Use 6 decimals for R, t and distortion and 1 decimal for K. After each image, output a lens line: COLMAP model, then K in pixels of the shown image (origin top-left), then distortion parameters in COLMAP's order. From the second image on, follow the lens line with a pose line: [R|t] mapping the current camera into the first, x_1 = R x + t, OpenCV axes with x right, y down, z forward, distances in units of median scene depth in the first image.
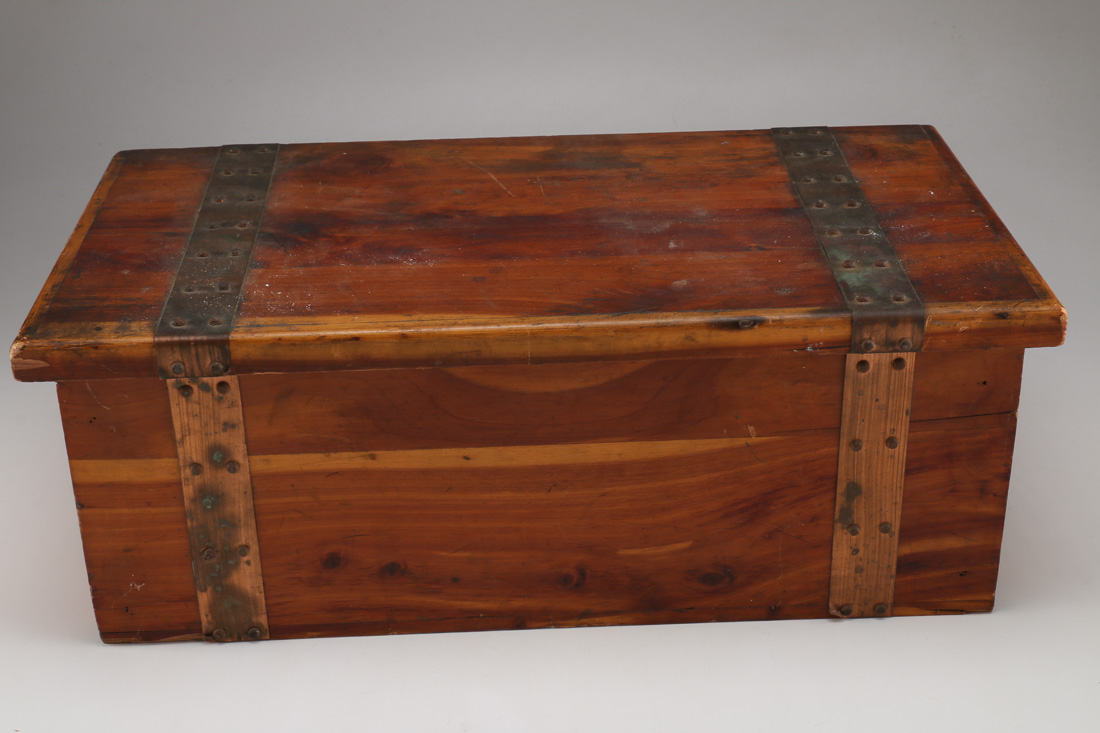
lens RADIAL K [[1696.1, 0, 550.0], [0, 1696.1, 366.5], [0, 0, 1]] dist [0.033471, 0.174302]
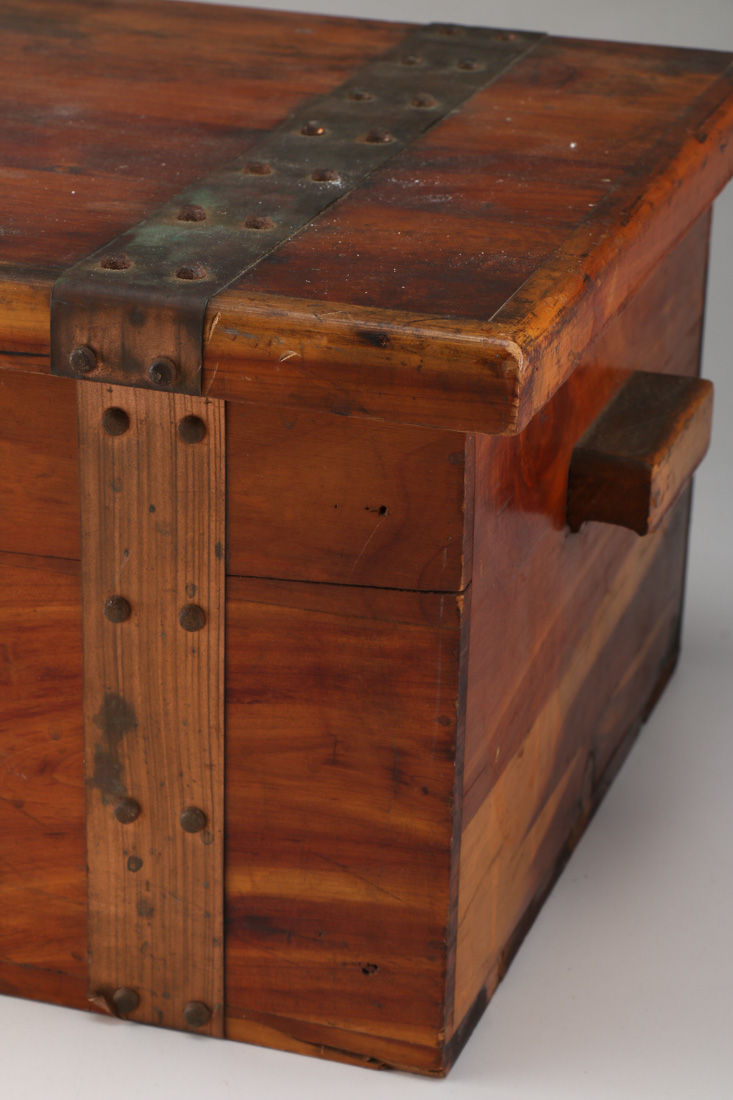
lens RADIAL K [[2954.4, 0, 366.5], [0, 2954.4, 550.0], [0, 0, 1]] dist [0.126023, 1.008528]
pose [[0.935476, 0.171044, -0.309238, 0.471198], [-0.195219, 0.979547, -0.048755, 0.055376], [0.294574, 0.105979, 0.949734, 0.276851]]
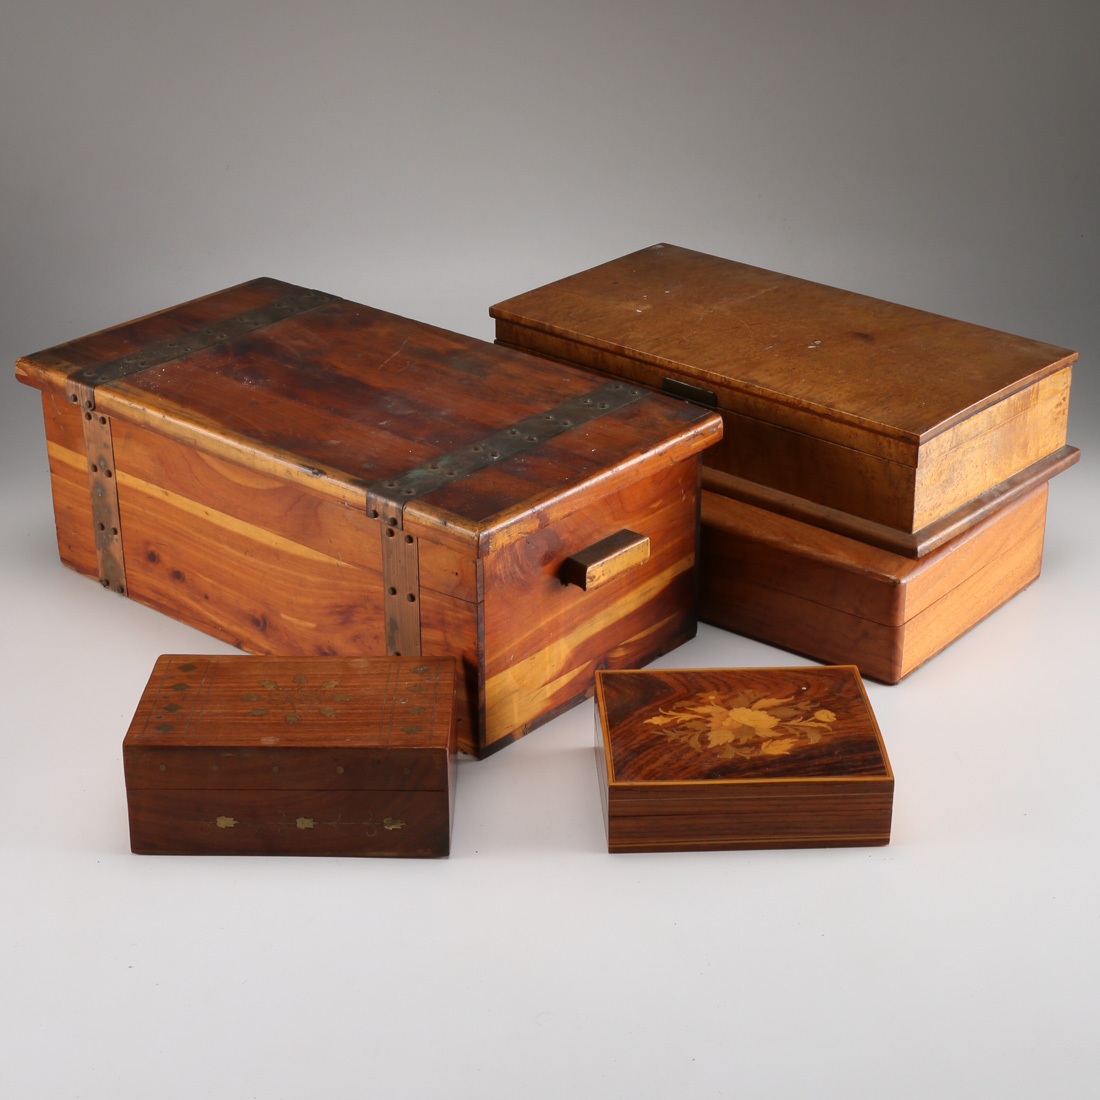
lens RADIAL K [[2171.4, 0, 550.0], [0, 2171.4, 550.0], [0, 0, 1]] dist [-0.087748, 0.004532]
pose [[0.729340, 0.311147, -0.609304, 1.317028], [-0.322724, 0.941752, 0.094612, -0.190005], [0.603252, 0.127633, 0.787272, -0.310194]]
